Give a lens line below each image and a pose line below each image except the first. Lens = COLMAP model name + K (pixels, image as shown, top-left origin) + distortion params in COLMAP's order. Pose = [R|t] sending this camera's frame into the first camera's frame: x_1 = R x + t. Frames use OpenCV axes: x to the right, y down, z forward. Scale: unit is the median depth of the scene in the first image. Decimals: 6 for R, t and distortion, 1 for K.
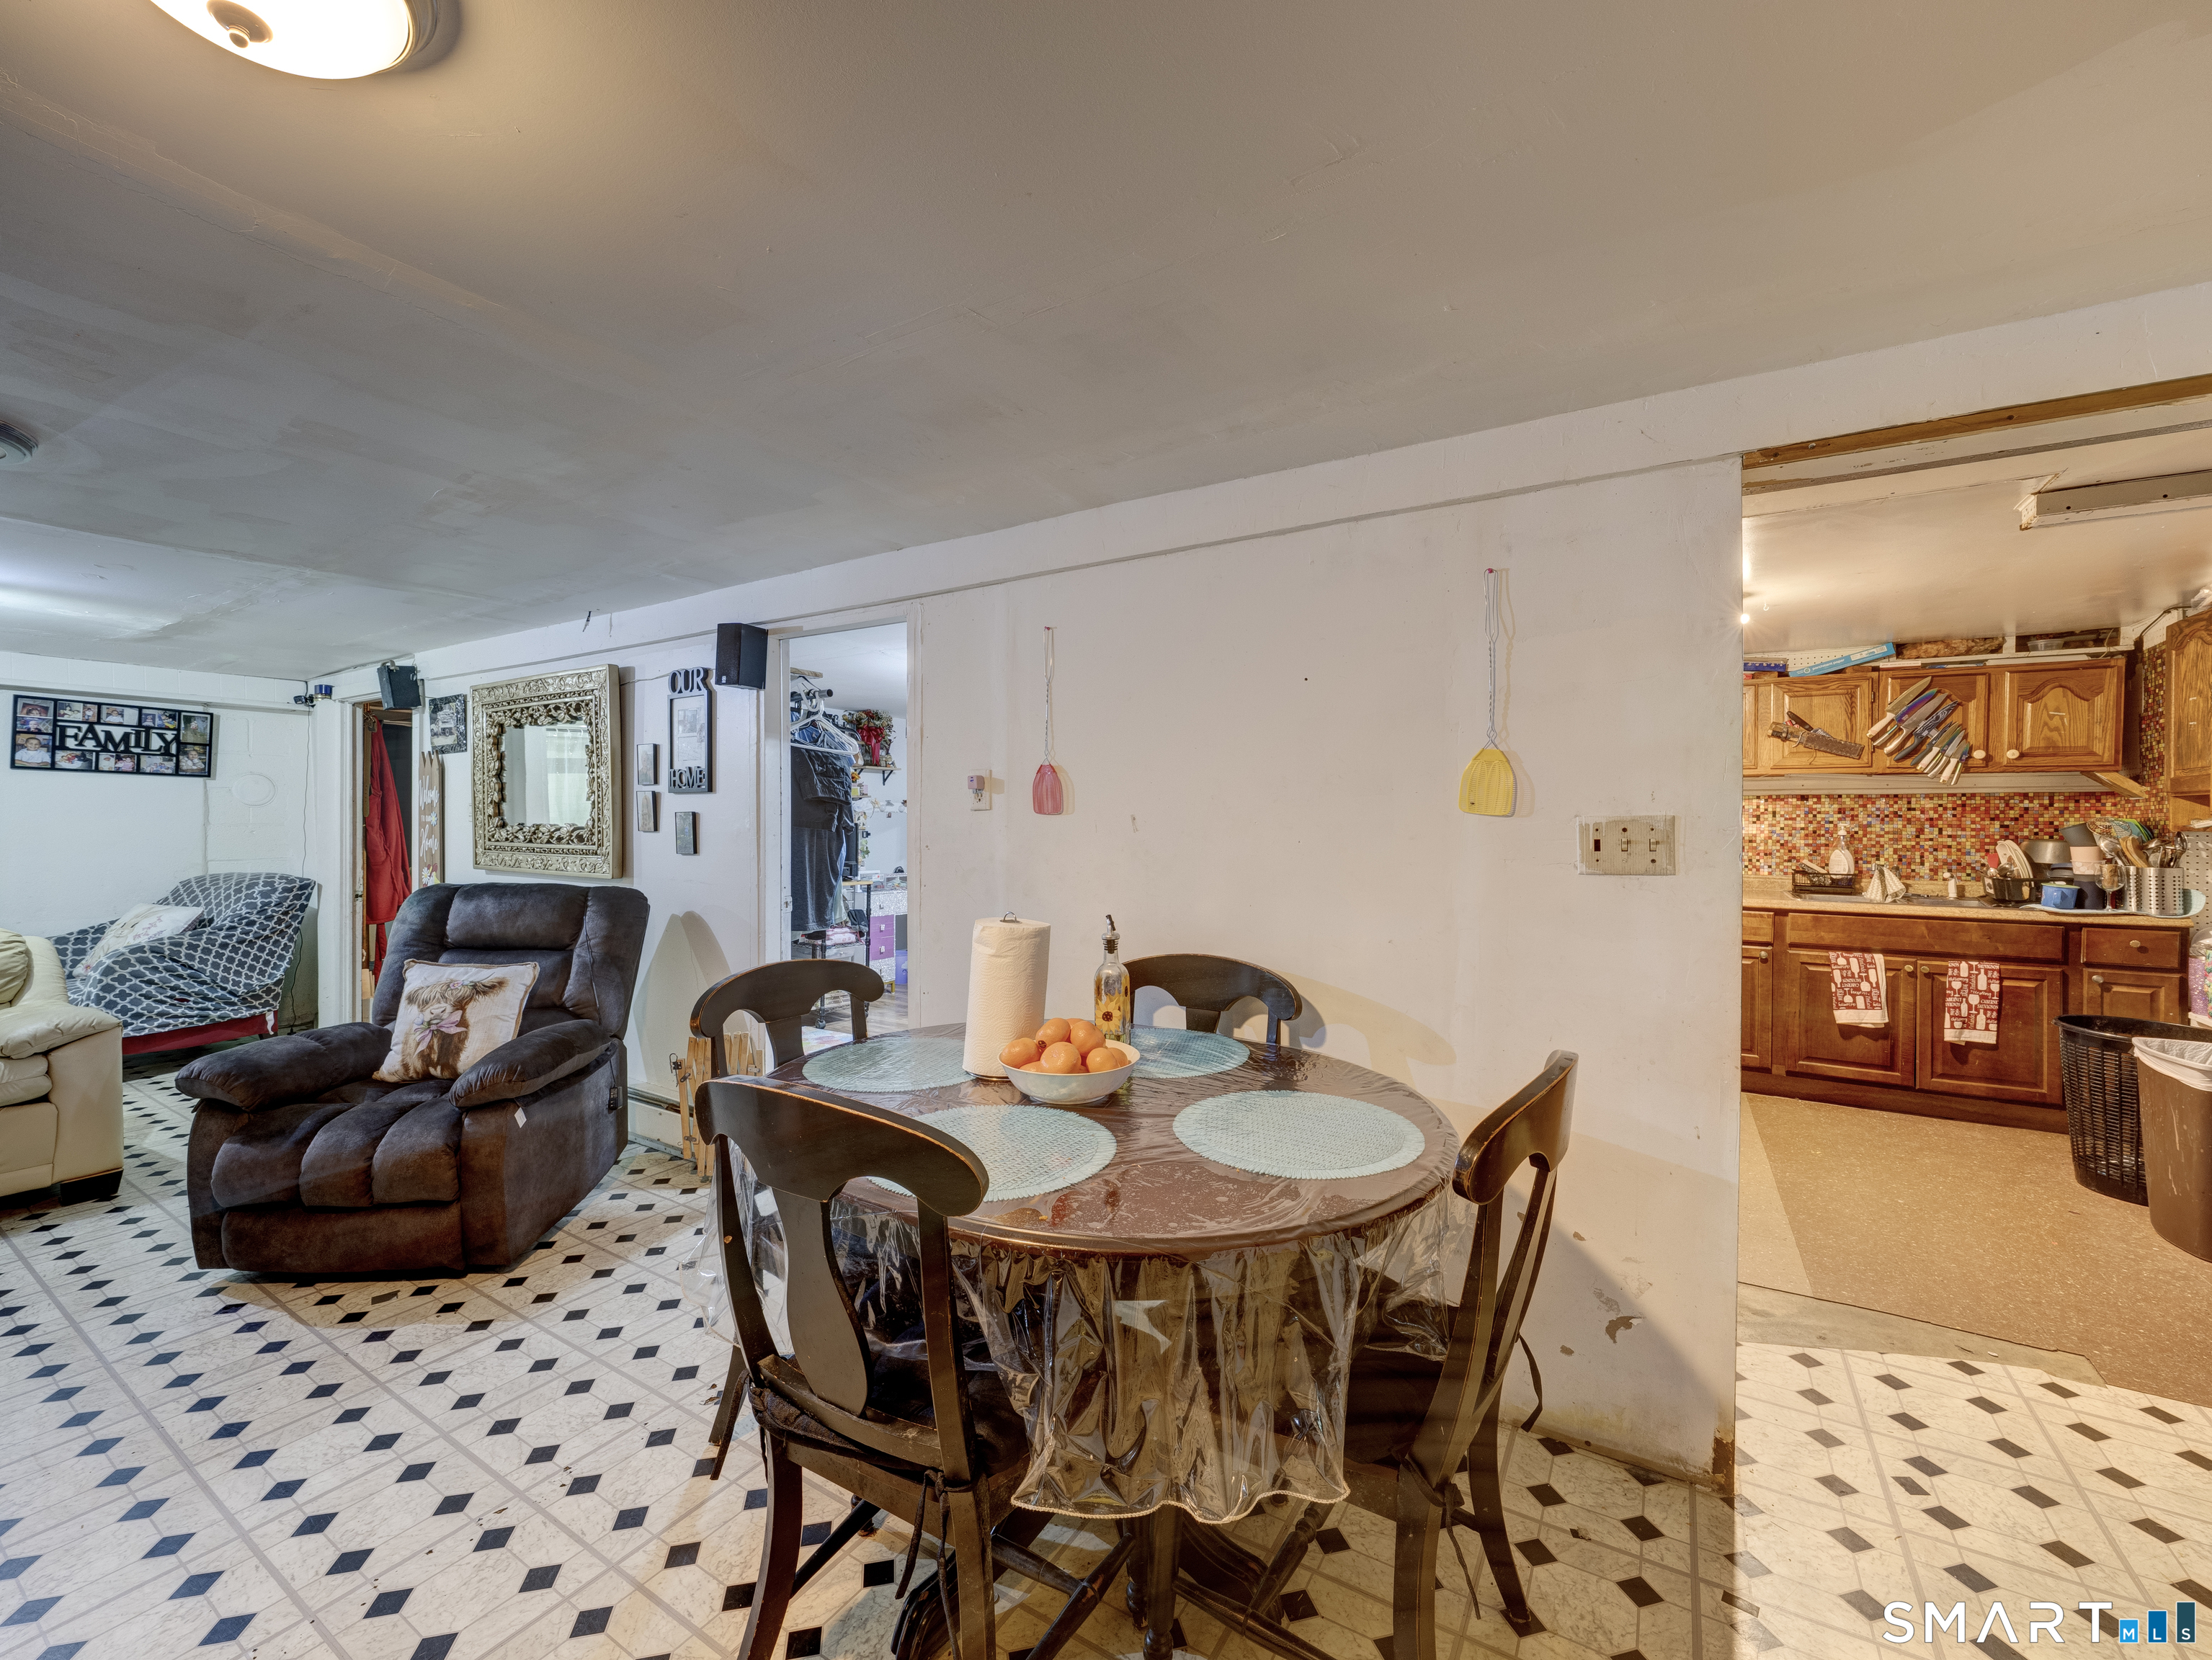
lens RADIAL K [[907.2, 0, 1097.1], [0, 907.2, 823.6], [0, 0, 1]] dist [-0.010532, 0.002343]
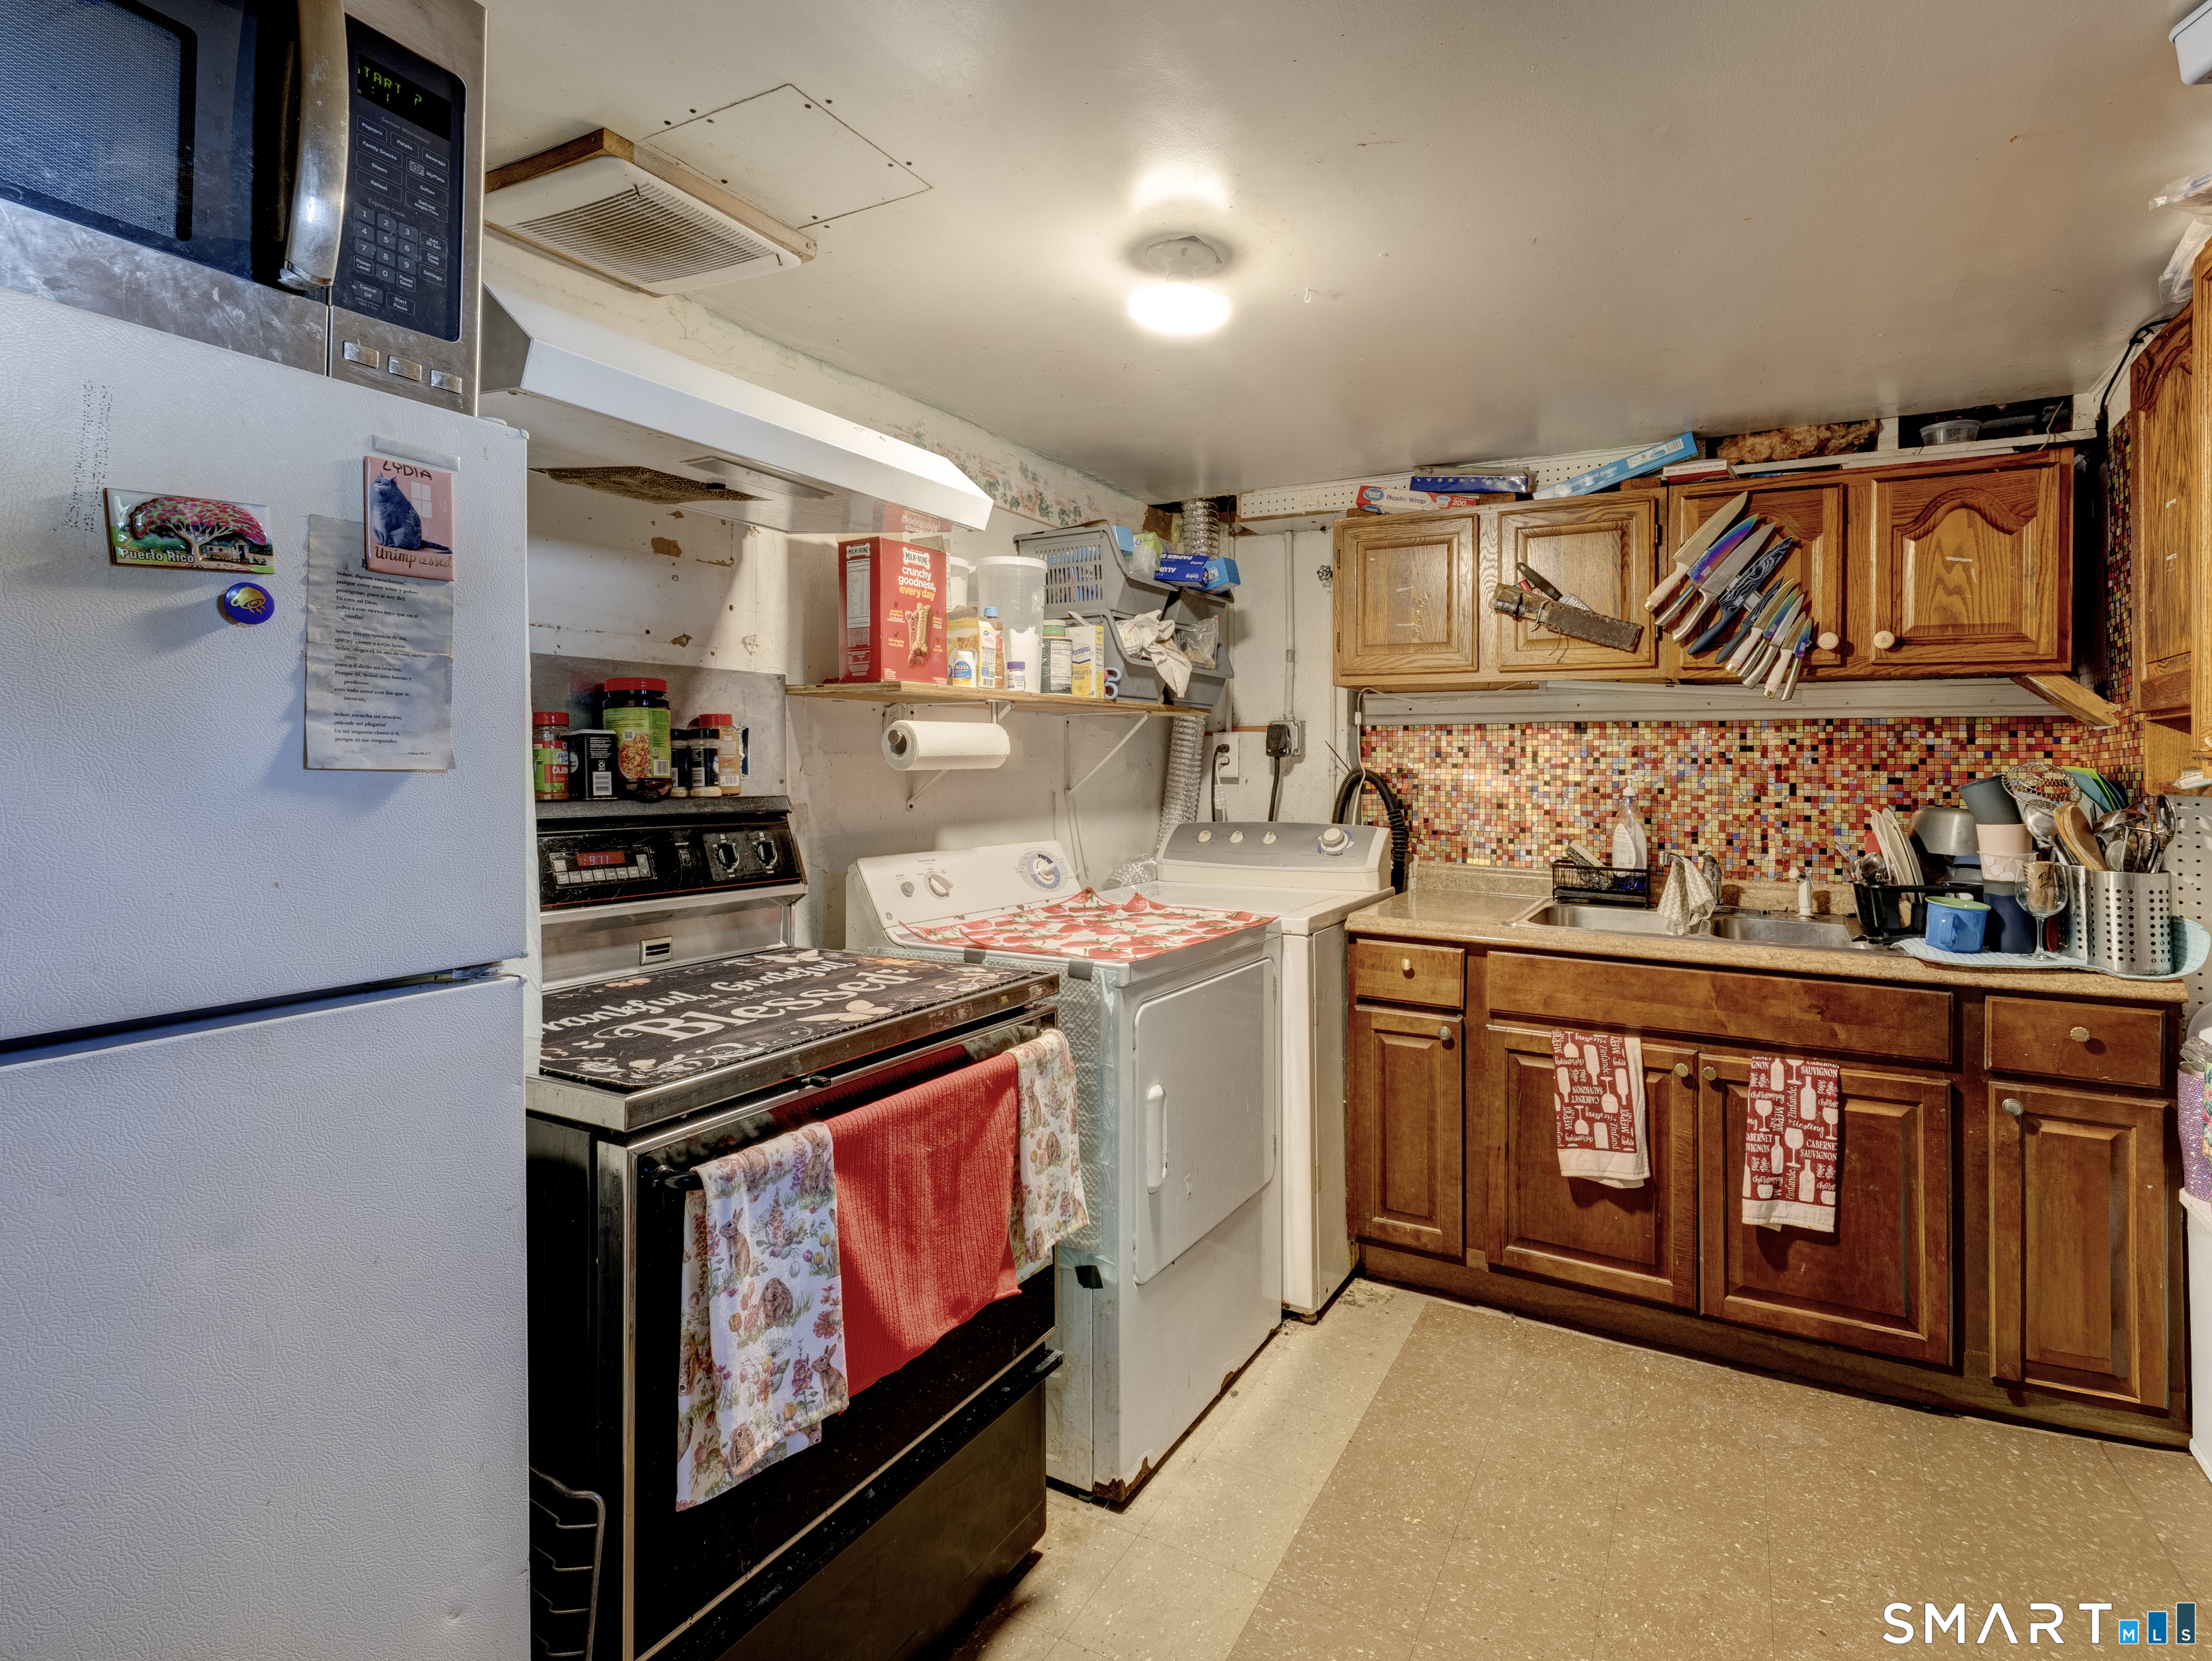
lens RADIAL K [[1135.8, 0, 1139.6], [0, 1135.8, 746.0], [0, 0, 1]] dist [-0.003991, -0.002419]
pose [[0.996453, 0.005064, 0.083996, 0.540646], [-0.003350, 0.999784, -0.020533, -0.002621], [-0.084082, 0.020179, 0.996254, 0.394720]]
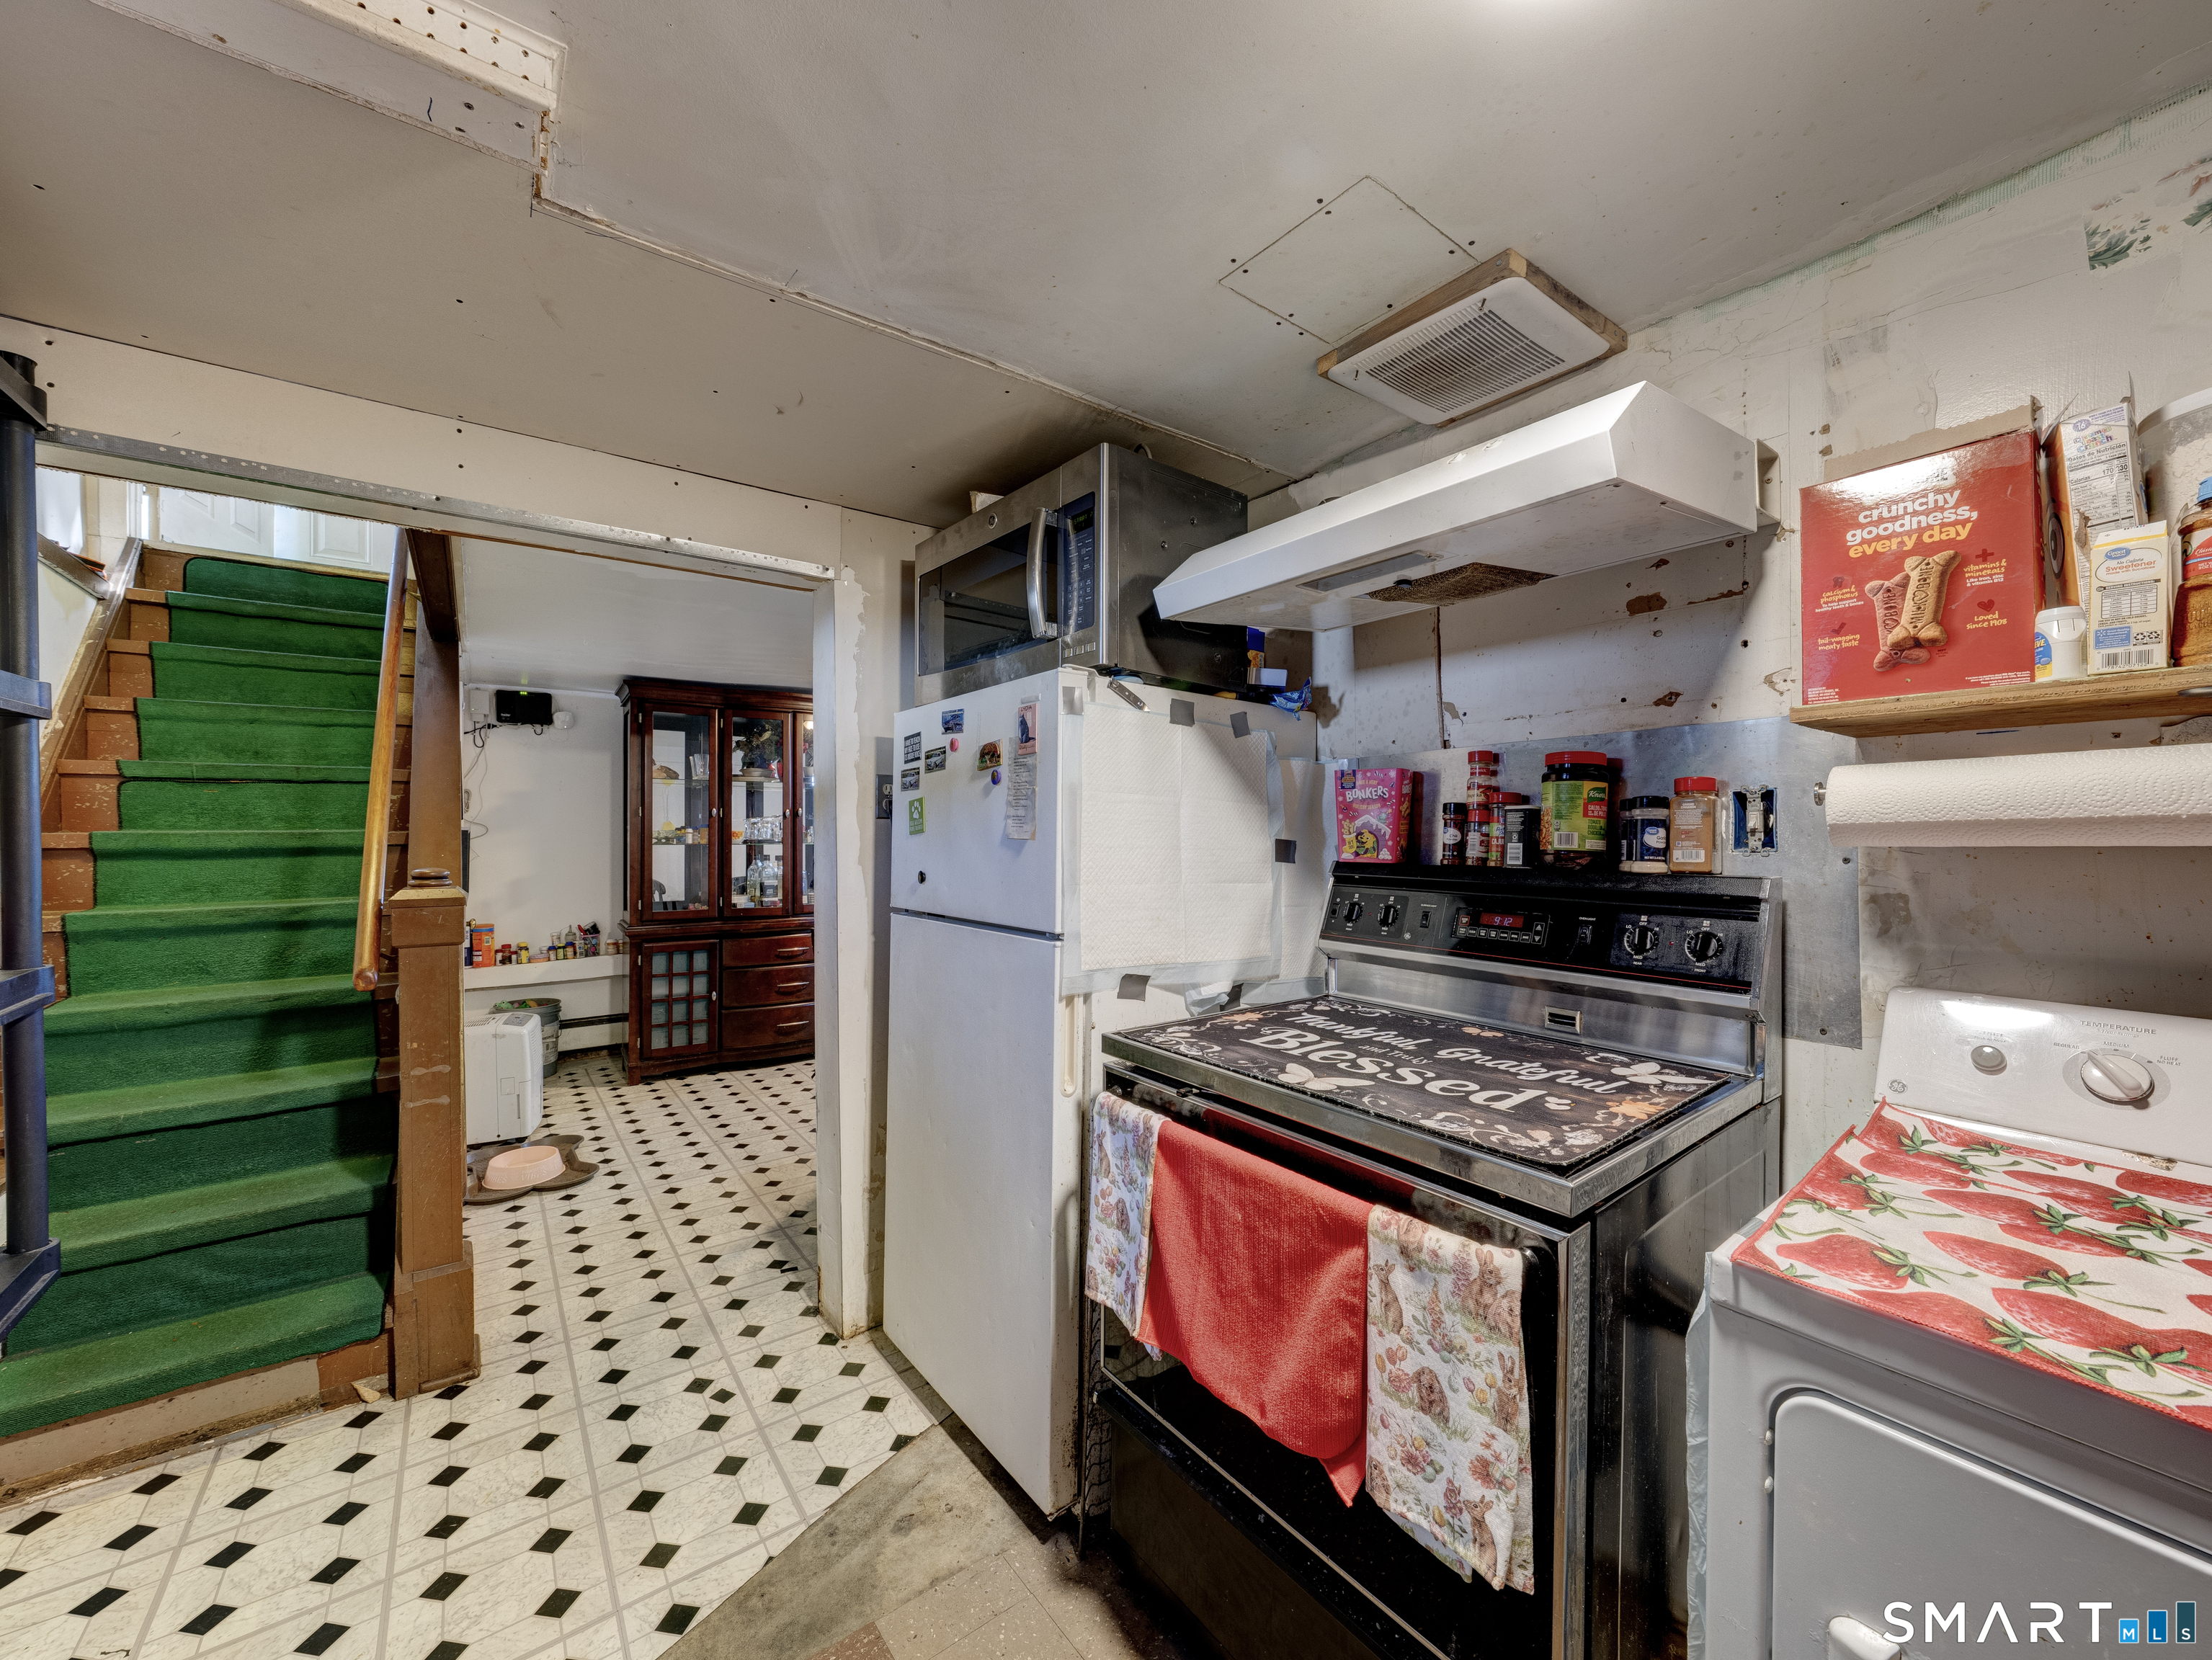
lens RADIAL K [[849.0, 0, 1104.1], [0, 849.0, 834.1], [0, 0, 1]] dist [-0.003218, -0.000332]
pose [[-0.343755, 0.002346, -0.939056, 0.814578], [-0.002286, 0.999992, 0.003335, -0.006288], [0.939057, 0.003293, -0.343747, 0.883509]]
